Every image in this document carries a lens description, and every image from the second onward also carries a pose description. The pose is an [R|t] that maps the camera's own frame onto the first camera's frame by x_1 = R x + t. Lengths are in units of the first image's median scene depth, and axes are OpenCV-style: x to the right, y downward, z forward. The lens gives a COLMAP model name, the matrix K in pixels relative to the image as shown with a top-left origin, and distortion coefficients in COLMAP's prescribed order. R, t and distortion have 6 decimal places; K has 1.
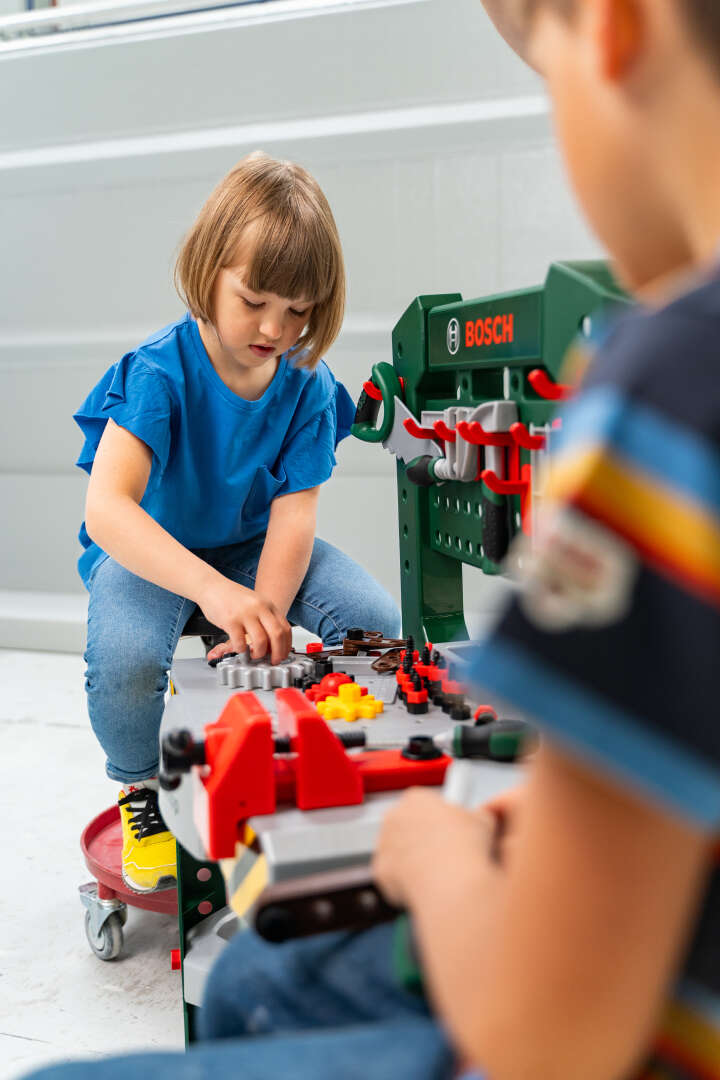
lens RADIAL K [[1199.6, 0, 360.0], [0, 1199.6, 540.0], [0, 0, 1]] dist [-0.157434, 0.489331]
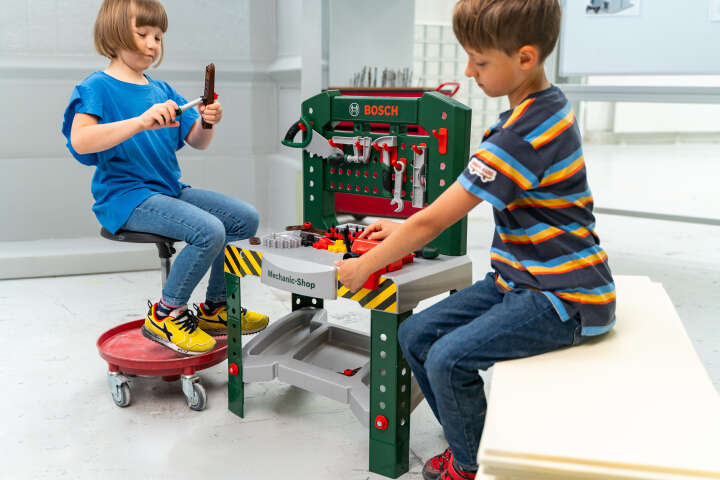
lens RADIAL K [[799.8, 0, 360.0], [0, 799.8, 240.0], [0, 0, 1]] dist [-0.157434, 0.489331]
pose [[0.827945, -0.090471, 0.553463, -0.831779], [0.048222, 0.994731, 0.090465, -0.034610], [-0.558732, -0.048211, 0.827946, -0.458914]]
